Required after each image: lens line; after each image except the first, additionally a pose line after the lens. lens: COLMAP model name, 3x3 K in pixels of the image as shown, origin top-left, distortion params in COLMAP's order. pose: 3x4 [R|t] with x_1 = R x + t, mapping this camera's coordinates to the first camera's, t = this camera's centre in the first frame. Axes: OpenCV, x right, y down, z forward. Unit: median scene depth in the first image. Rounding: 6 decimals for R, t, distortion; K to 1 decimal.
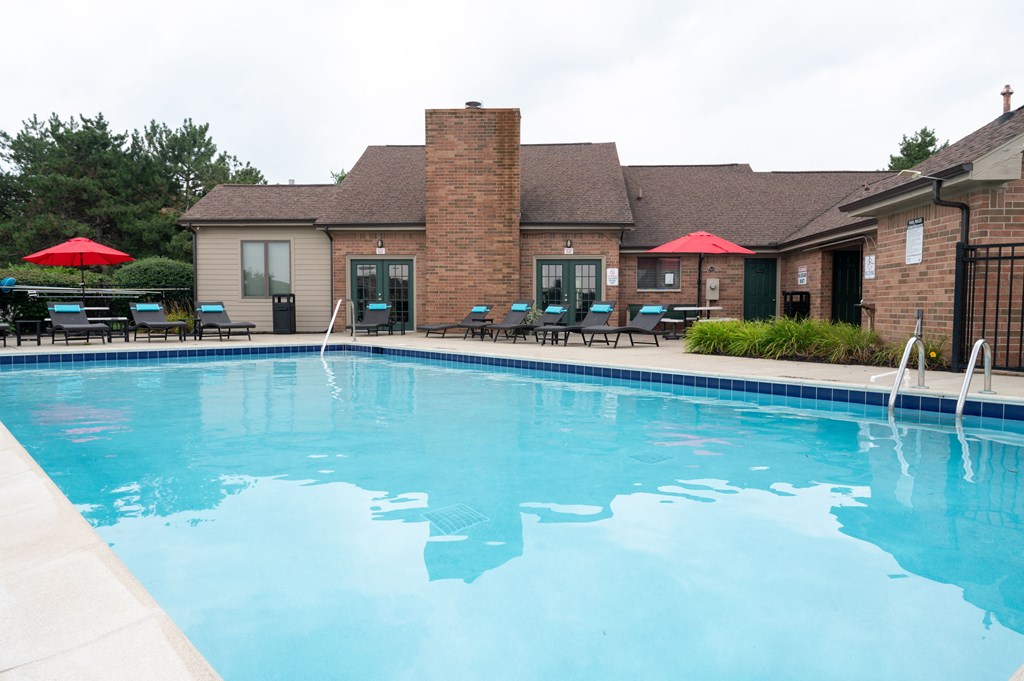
lens RADIAL K [[708.4, 0, 515.7], [0, 708.4, 341.8], [0, 0, 1]] dist [-0.001436, 0.001309]
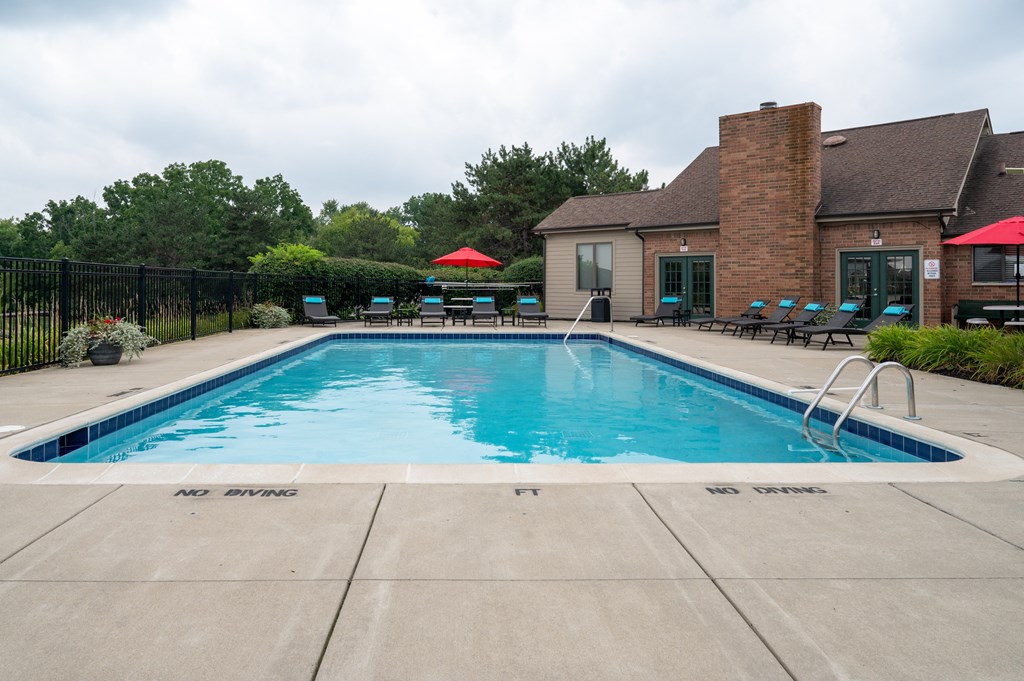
lens RADIAL K [[704.6, 0, 481.7], [0, 704.6, 278.7], [0, 0, 1]] dist [0.000451, 0.000844]
pose [[0.778780, -0.006553, -0.627263, 0.252168], [-0.033120, 0.998121, -0.051548, -0.015397], [0.626422, 0.060919, 0.777100, -0.040961]]
